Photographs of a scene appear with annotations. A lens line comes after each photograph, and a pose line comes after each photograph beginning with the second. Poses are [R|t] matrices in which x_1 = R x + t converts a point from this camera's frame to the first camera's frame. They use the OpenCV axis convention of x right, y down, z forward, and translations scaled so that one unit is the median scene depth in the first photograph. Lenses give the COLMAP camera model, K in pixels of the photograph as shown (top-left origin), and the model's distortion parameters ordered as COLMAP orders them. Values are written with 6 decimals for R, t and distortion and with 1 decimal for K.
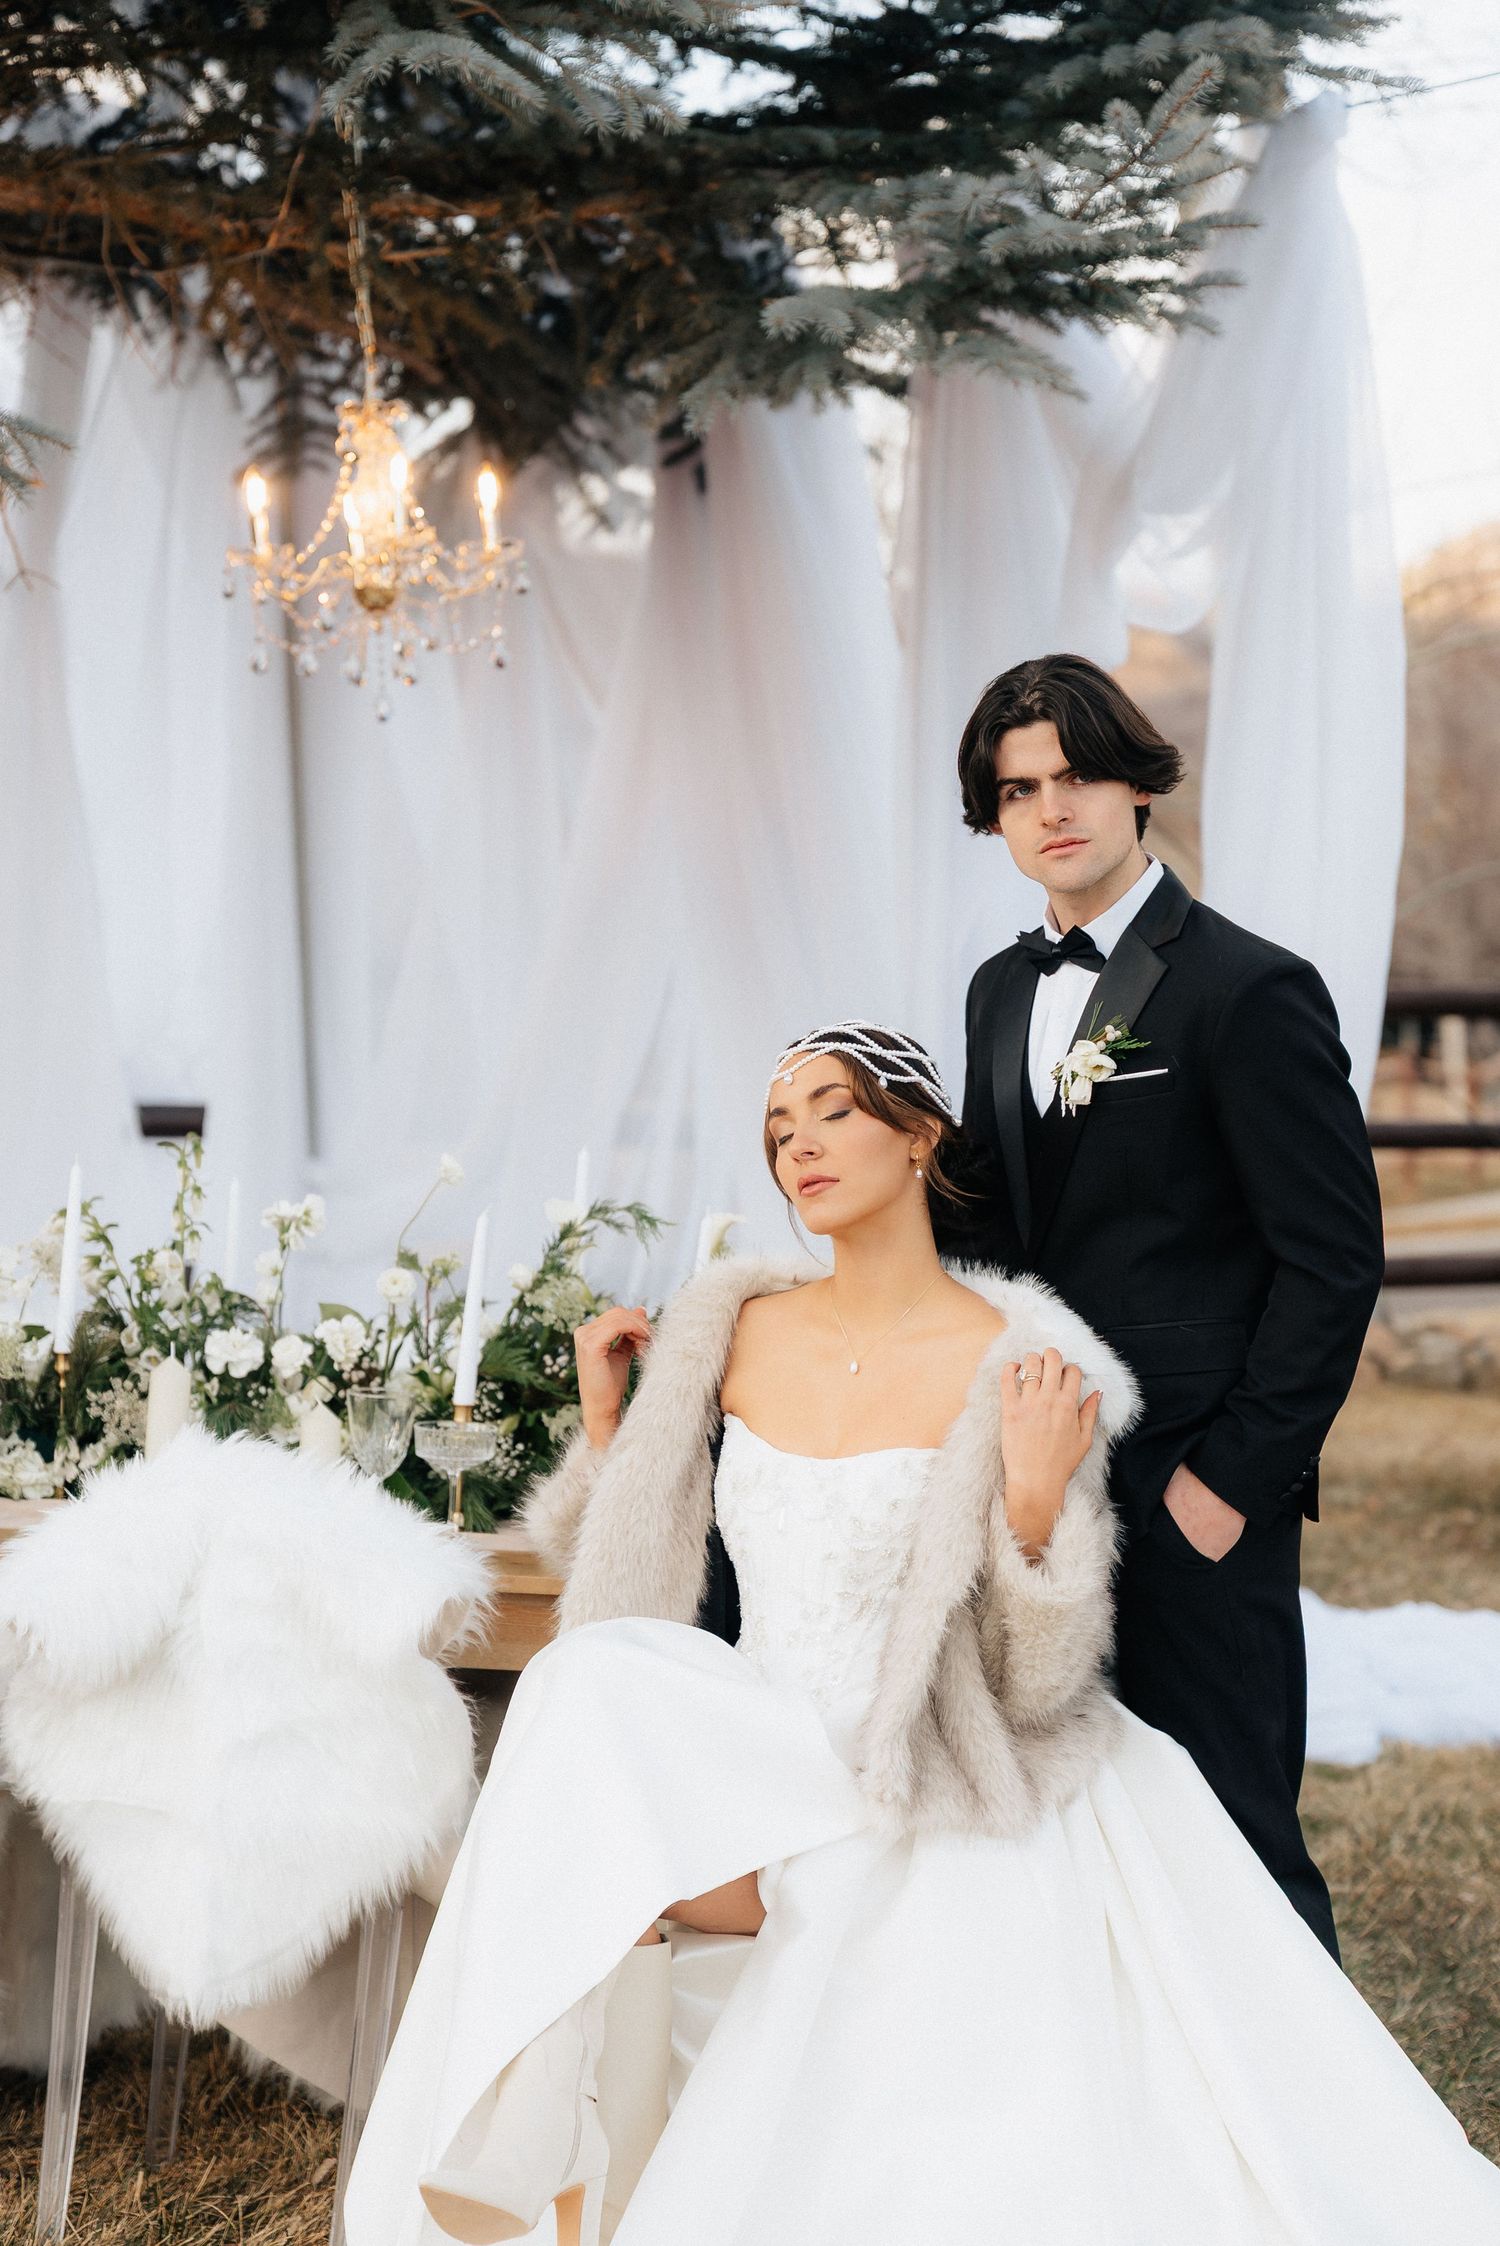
lens RADIAL K [[4719.7, 0, 742.6], [0, 4719.7, 1133.1], [0, 0, 1]] dist [0.008654, 0.000000]
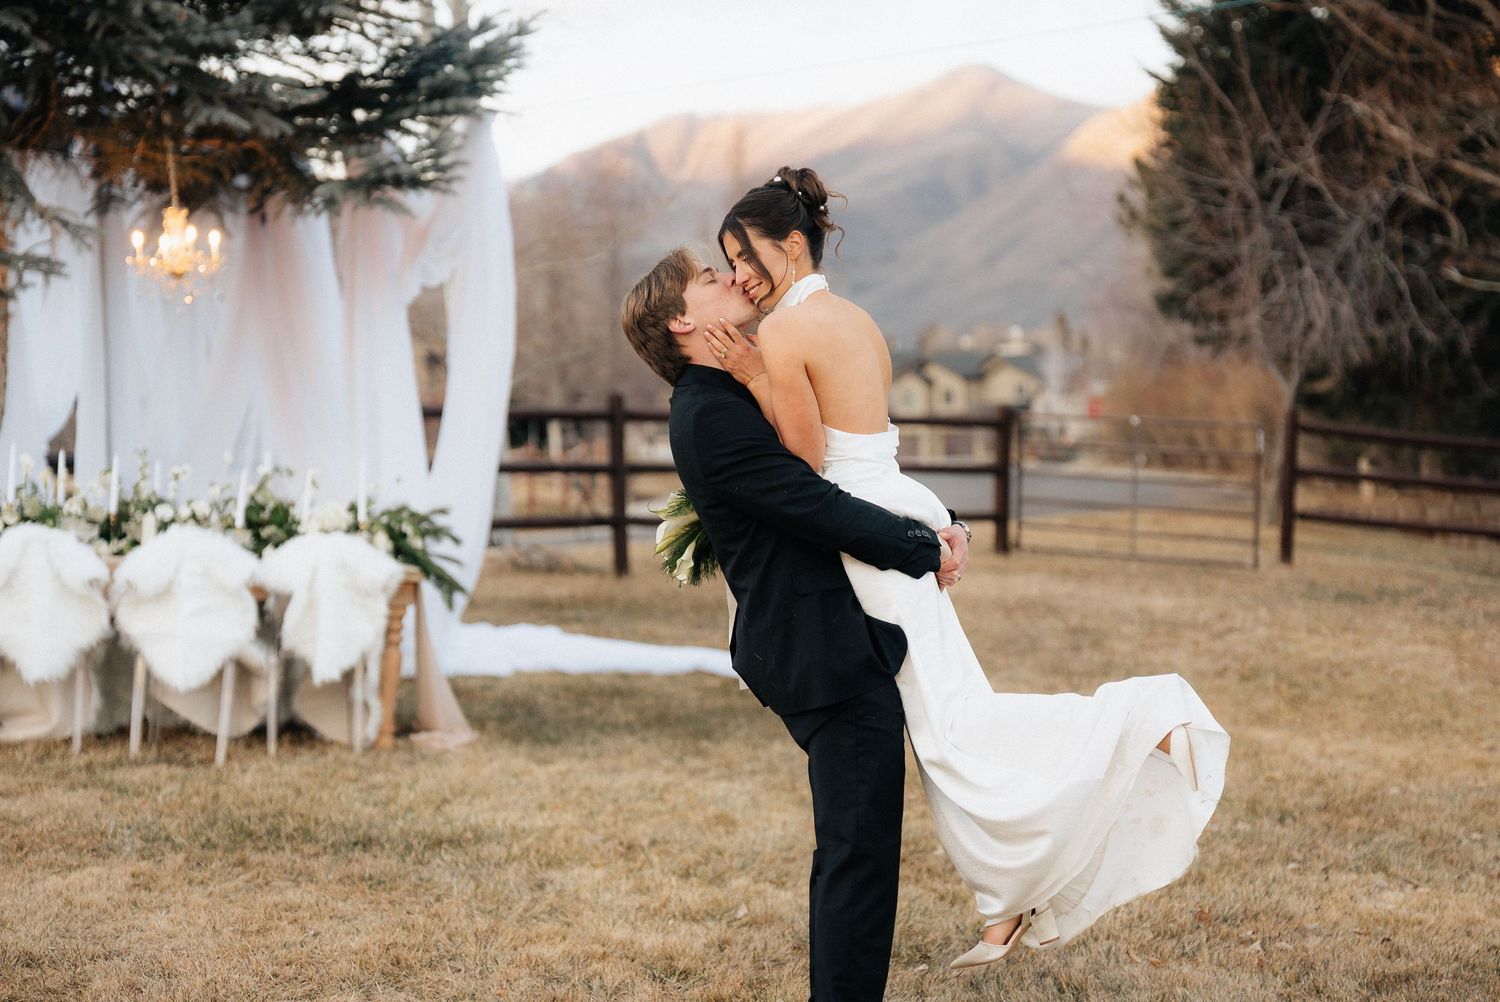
lens RADIAL K [[2736.4, 0, 746.5], [0, 2736.4, 501.8], [0, 0, 1]] dist [0.003944, 0.000000]
pose [[0.976923, -0.007906, 0.213445, -0.116757], [0.007783, 0.999969, 0.001416, 0.038624], [-0.213449, 0.000278, 0.976954, -0.943367]]
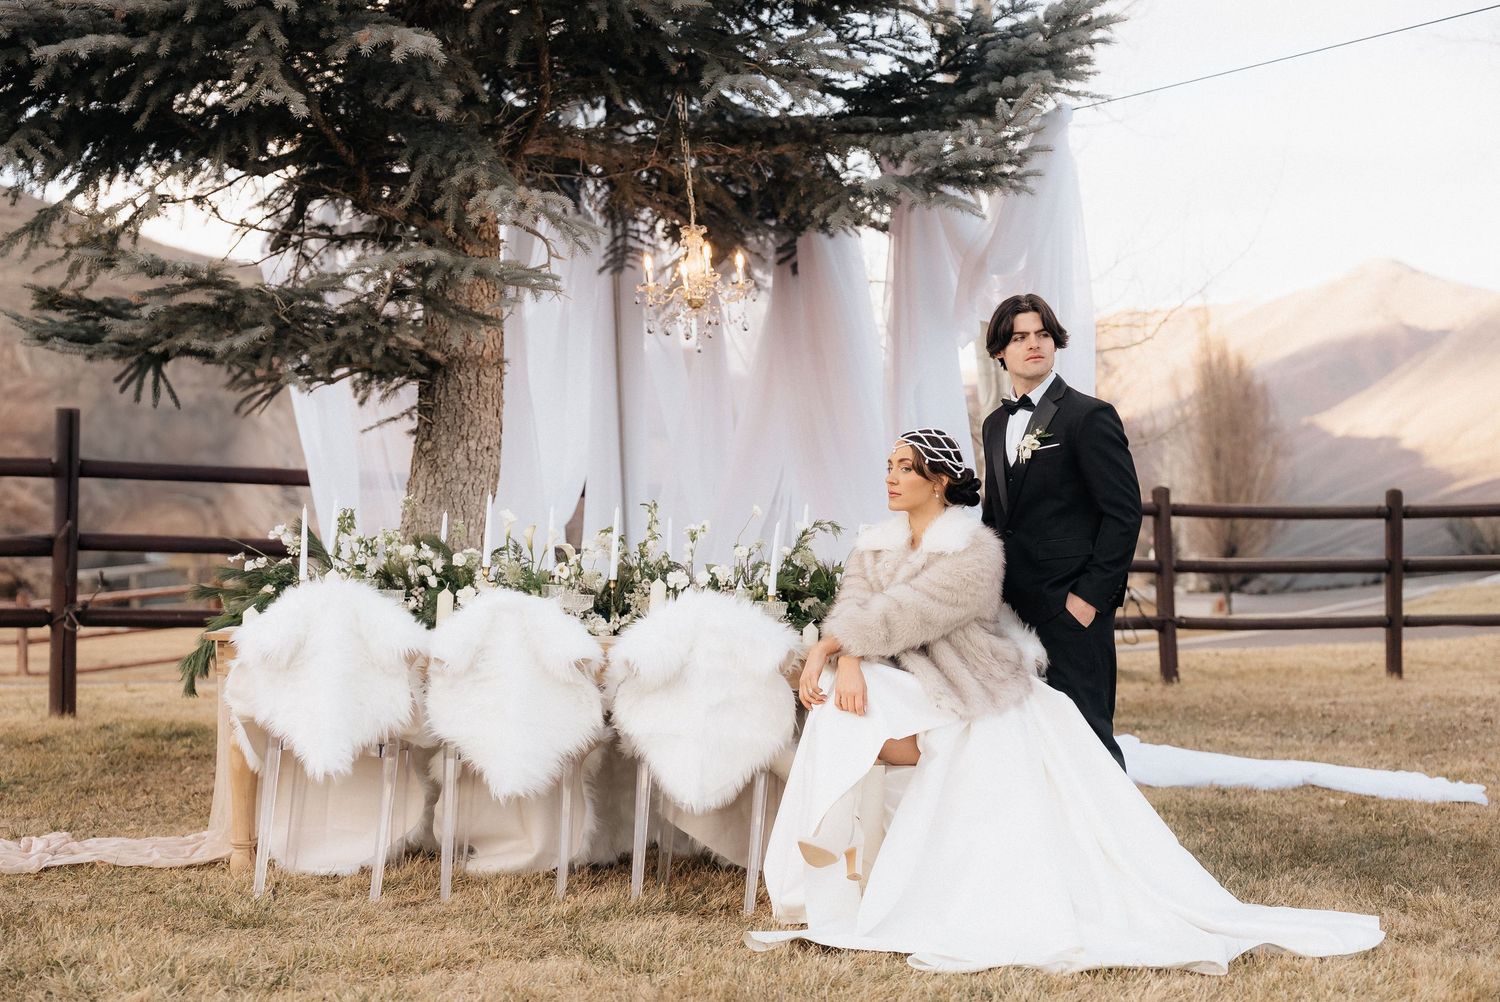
lens RADIAL K [[2259.3, 0, 734.6], [0, 2259.3, 515.4], [0, 0, 1]] dist [0.016026, 0.000000]
pose [[0.999726, -0.009972, 0.021179, -0.100974], [0.011099, 0.998492, -0.053760, 0.076772], [-0.020611, 0.053981, 0.998329, -0.231782]]
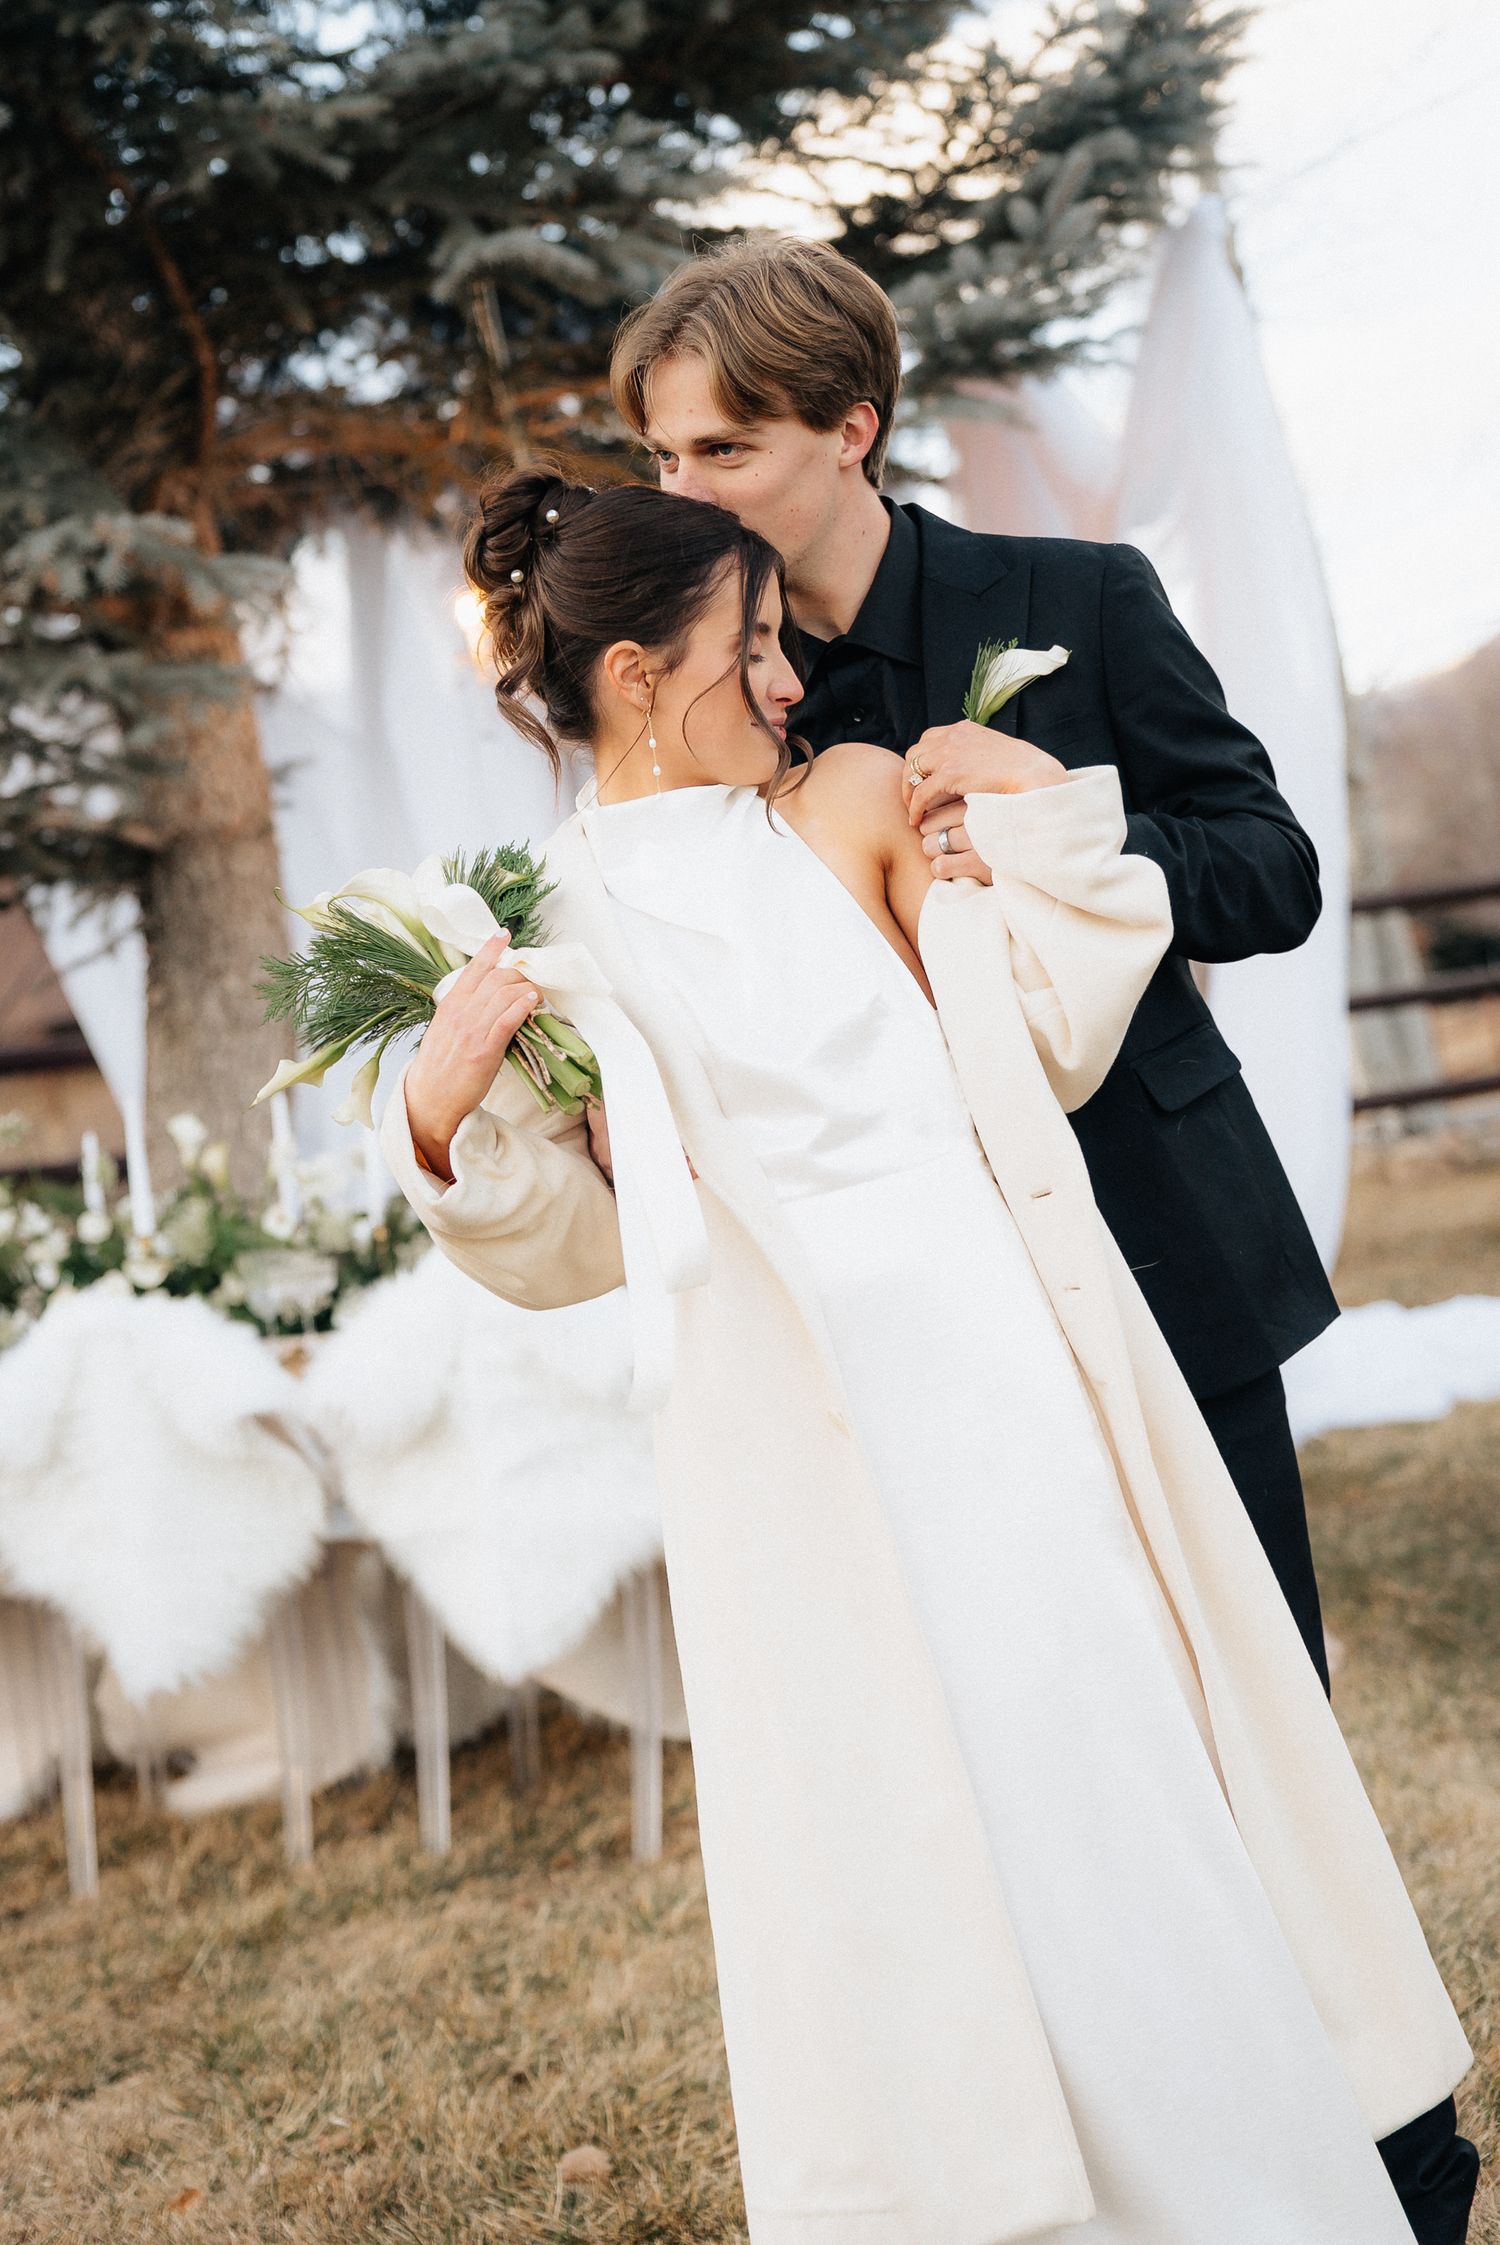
lens RADIAL K [[3252.9, 0, 750.9], [0, 3252.9, 1133.3], [0, 0, 1]] dist [0.014516, 0.000000]
pose [[0.983497, -0.154609, -0.093963, 0.054044], [0.154205, 0.987971, -0.011590, 0.046831], [0.094624, -0.003091, 0.995508, 0.068786]]
